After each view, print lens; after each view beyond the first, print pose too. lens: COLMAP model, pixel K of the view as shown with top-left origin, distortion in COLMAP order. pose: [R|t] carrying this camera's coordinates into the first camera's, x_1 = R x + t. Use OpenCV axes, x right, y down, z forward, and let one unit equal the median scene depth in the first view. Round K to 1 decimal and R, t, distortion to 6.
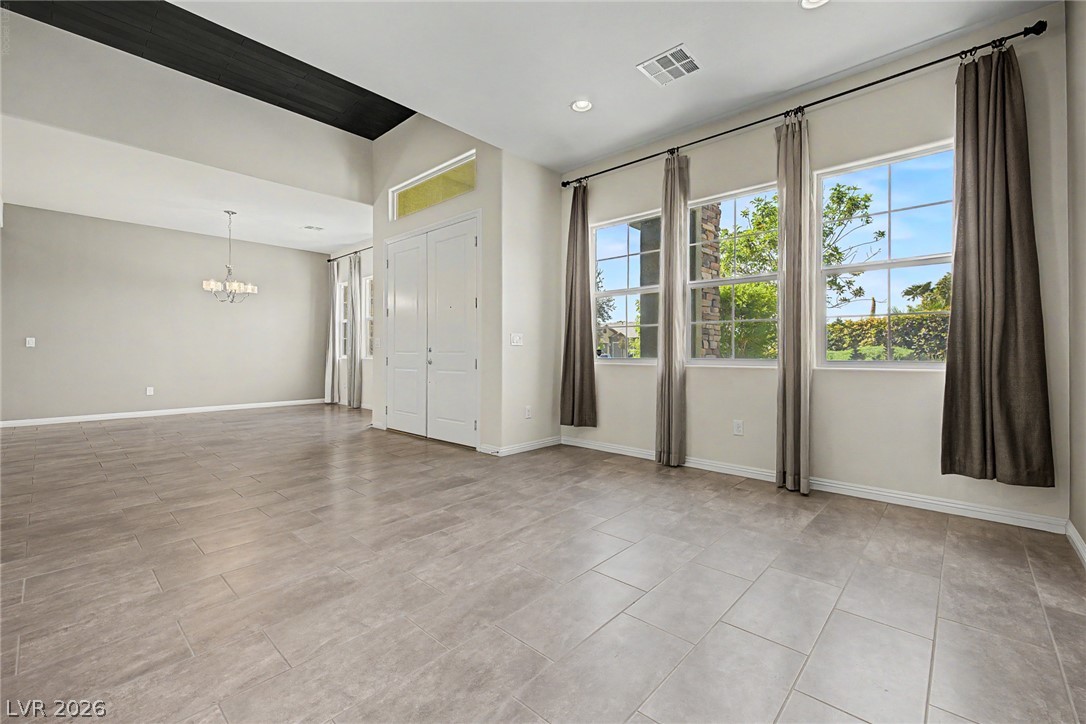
lens RADIAL K [[457.8, 0, 545.2], [0, 457.8, 351.7], [0, 0, 1]] dist [0.001397, 0.000994]
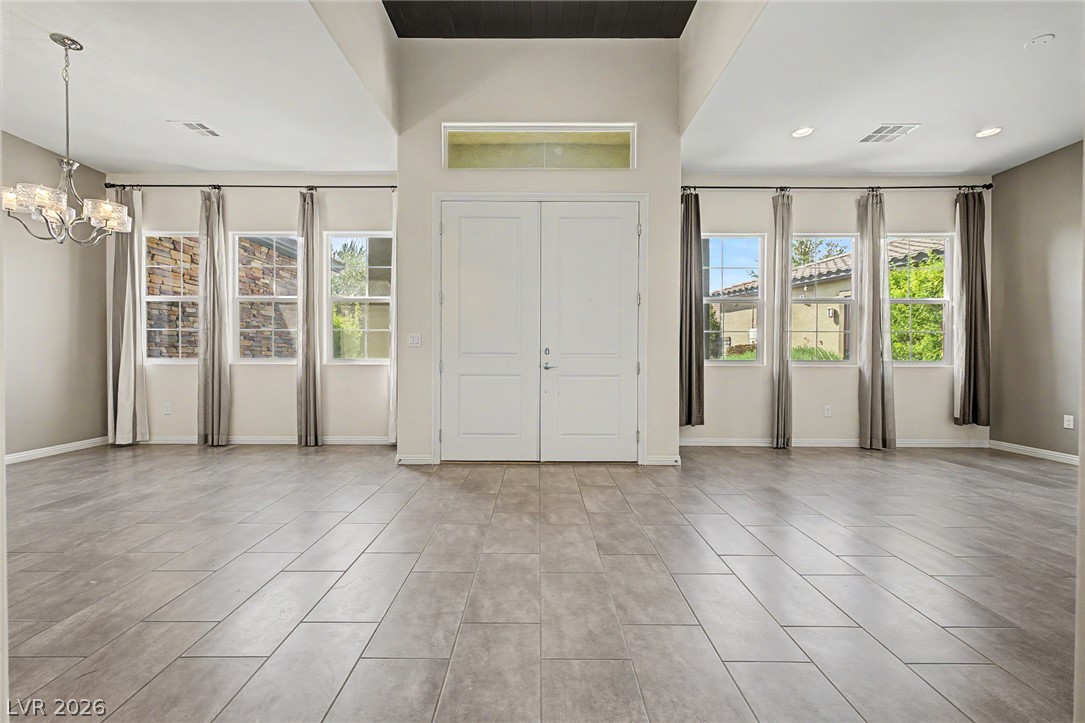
lens RADIAL K [[457.3, 0, 535.0], [0, 457.3, 358.7], [0, 0, 1]] dist [0.001397, 0.000994]
pose [[0.735392, -0.006135, 0.677614, -1.033073], [-0.004579, 0.999891, 0.014022, -0.002868], [-0.677626, -0.013415, 0.735284, 0.550438]]
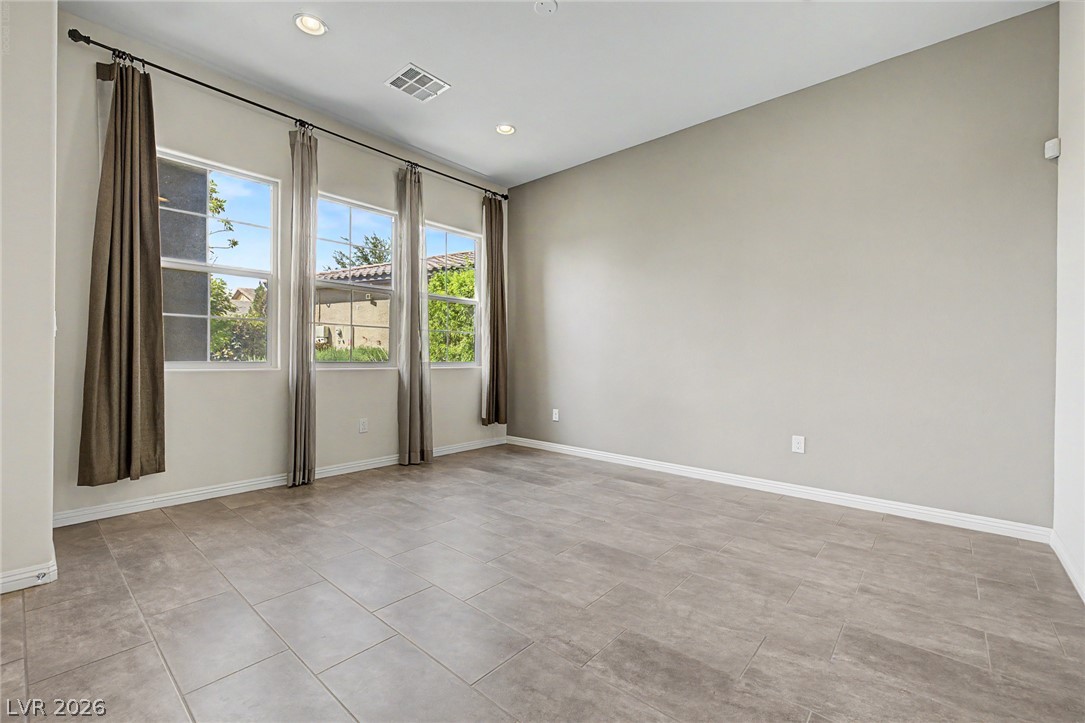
lens RADIAL K [[457.3, 0, 530.8], [0, 457.3, 358.2], [0, 0, 1]] dist [0.001397, 0.000994]
pose [[-0.009331, -0.003101, 0.999952, -0.600668], [-0.011977, 0.999924, 0.002990, 0.000679], [-0.999885, -0.011949, -0.009367, 0.572099]]
